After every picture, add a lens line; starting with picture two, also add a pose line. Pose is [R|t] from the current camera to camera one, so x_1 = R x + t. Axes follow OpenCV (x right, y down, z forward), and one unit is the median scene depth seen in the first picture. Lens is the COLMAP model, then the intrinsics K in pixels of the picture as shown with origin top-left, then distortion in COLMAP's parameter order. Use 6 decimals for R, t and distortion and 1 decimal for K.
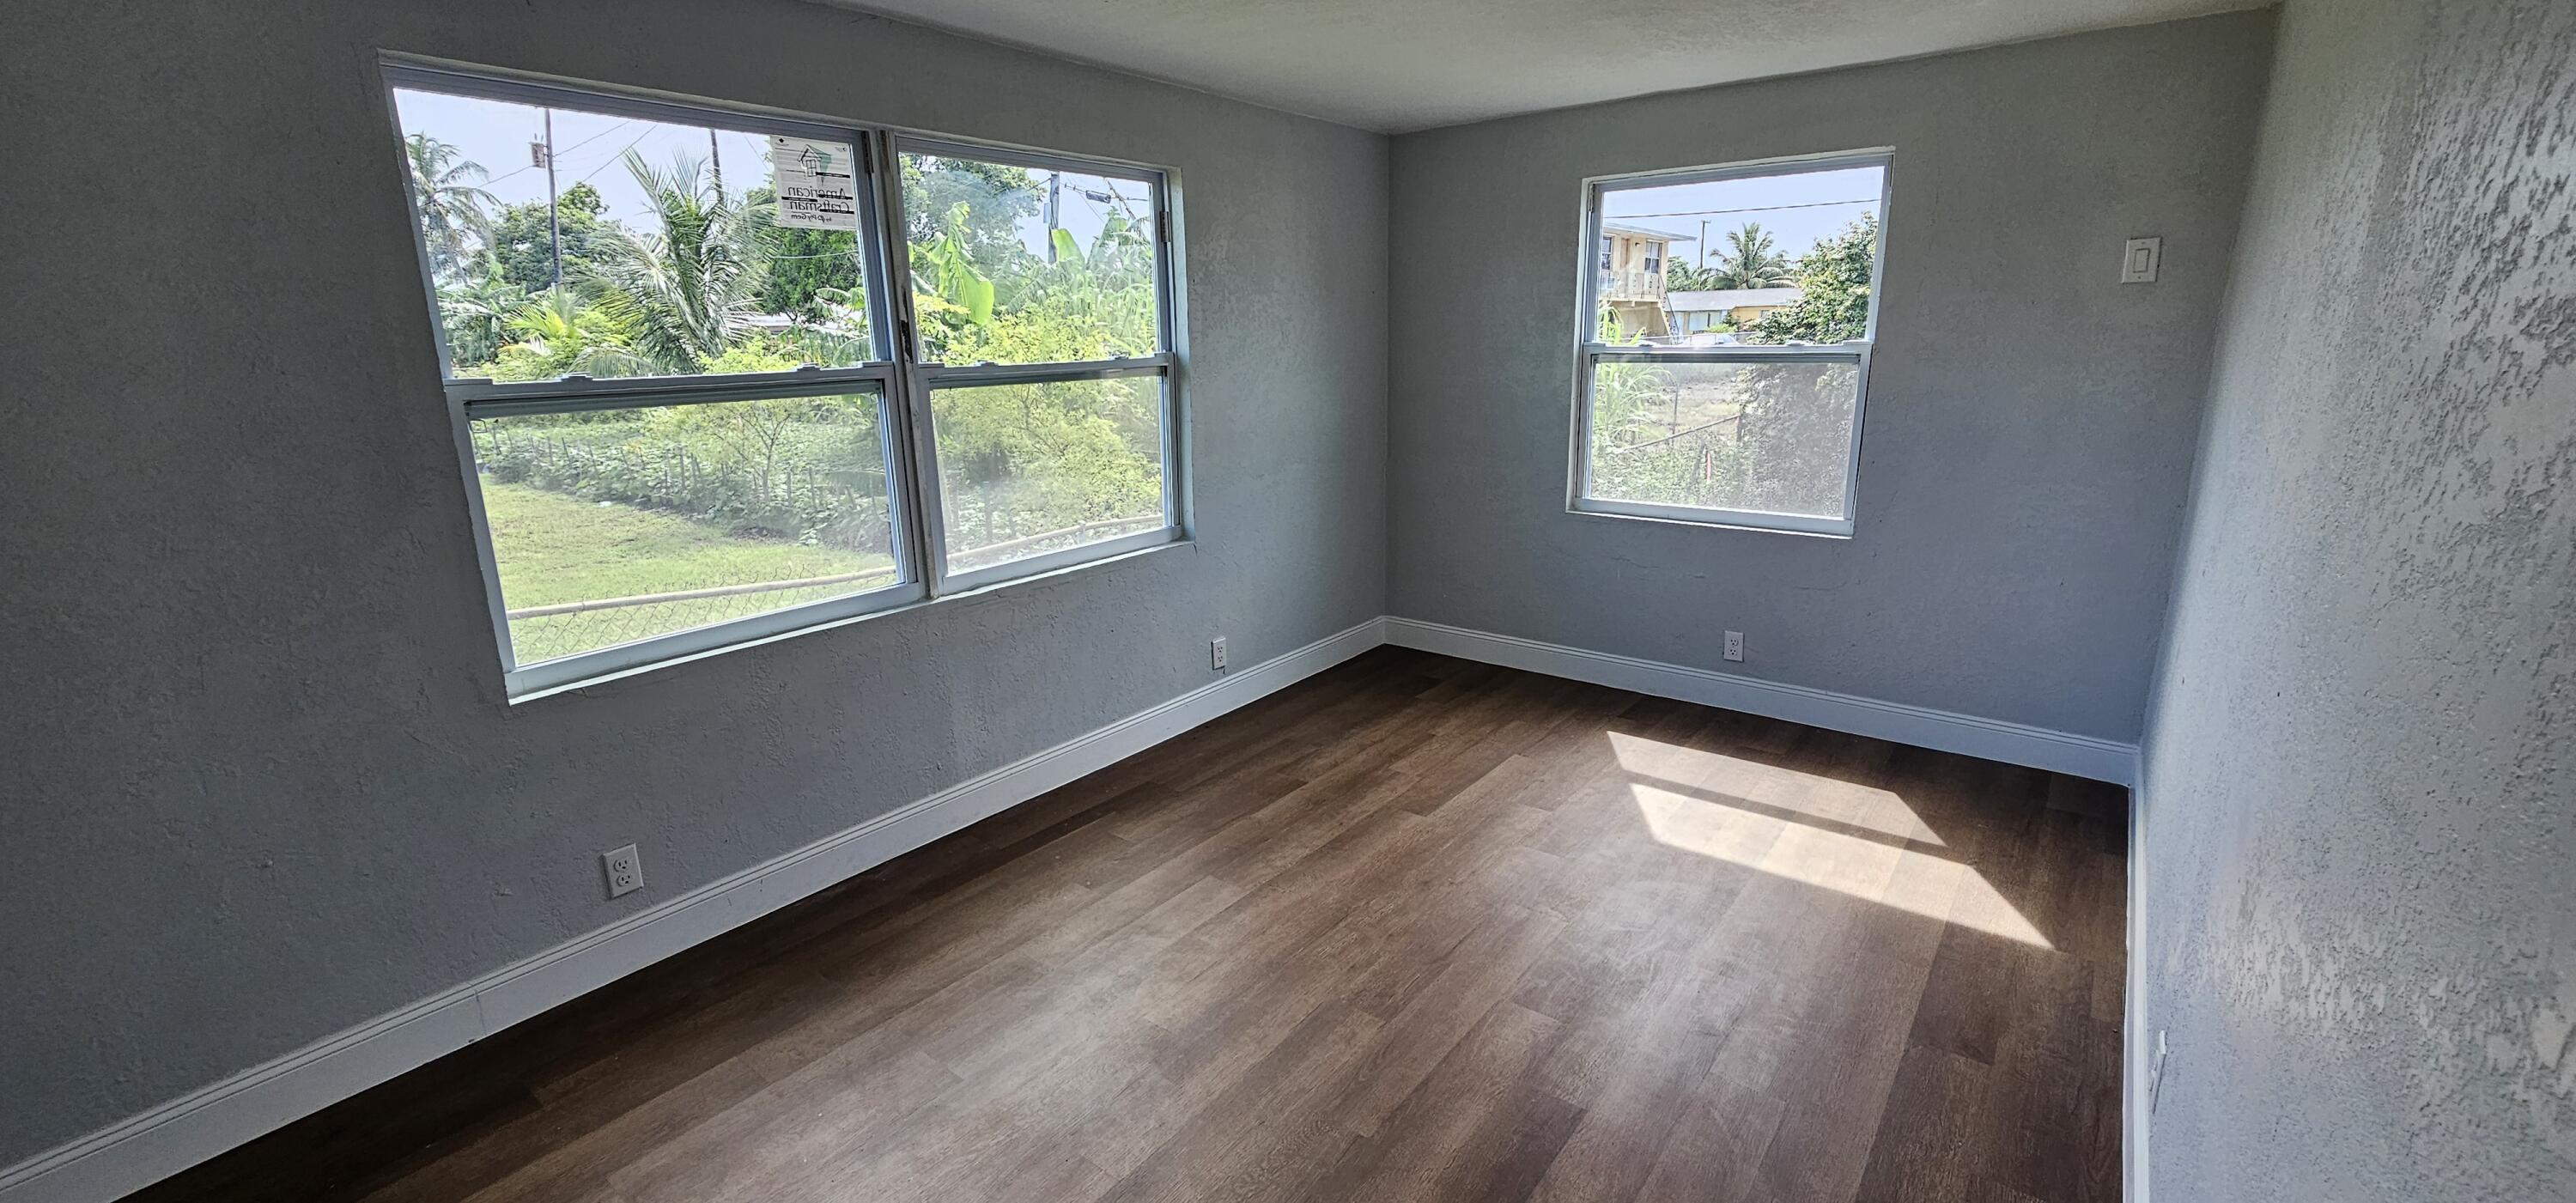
lens RADIAL K [[1054.9, 0, 1283.2], [0, 1054.9, 590.5], [0, 0, 1]] dist [-0.006864, -0.000498]
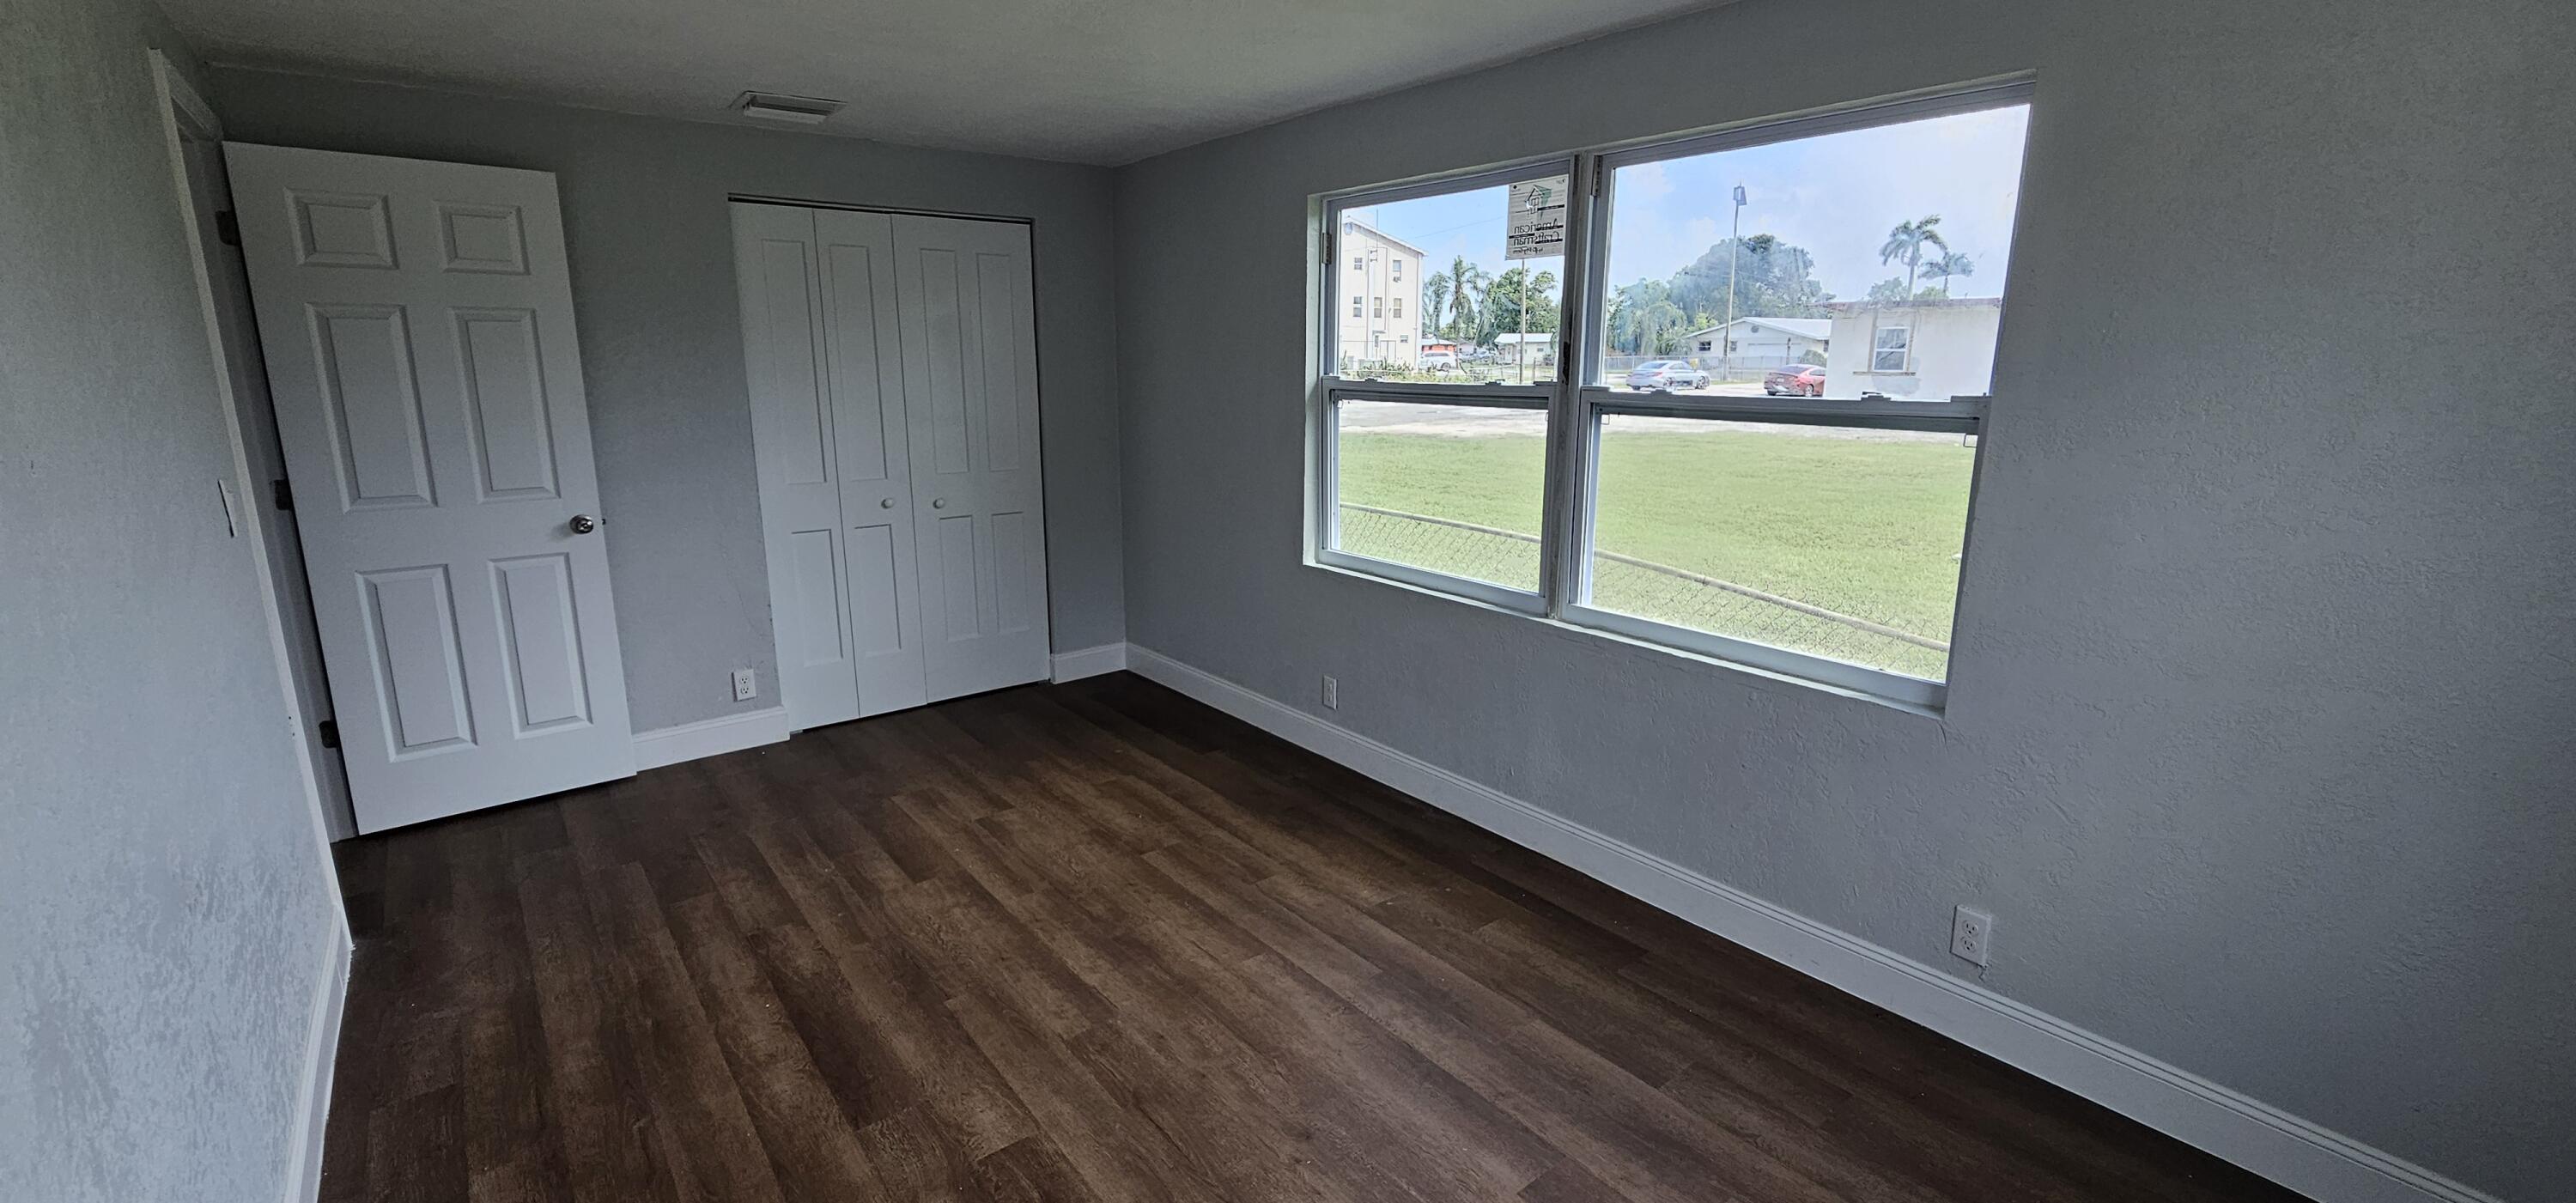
lens RADIAL K [[1054.9, 0, 1283.2], [0, 1054.9, 590.5], [0, 0, 1]] dist [-0.006864, -0.000498]
pose [[-0.233837, 0.232953, -0.943956, 0.687391], [-0.229898, 0.930094, 0.286483, -0.252600], [0.944705, 0.284004, -0.163935, 0.943214]]
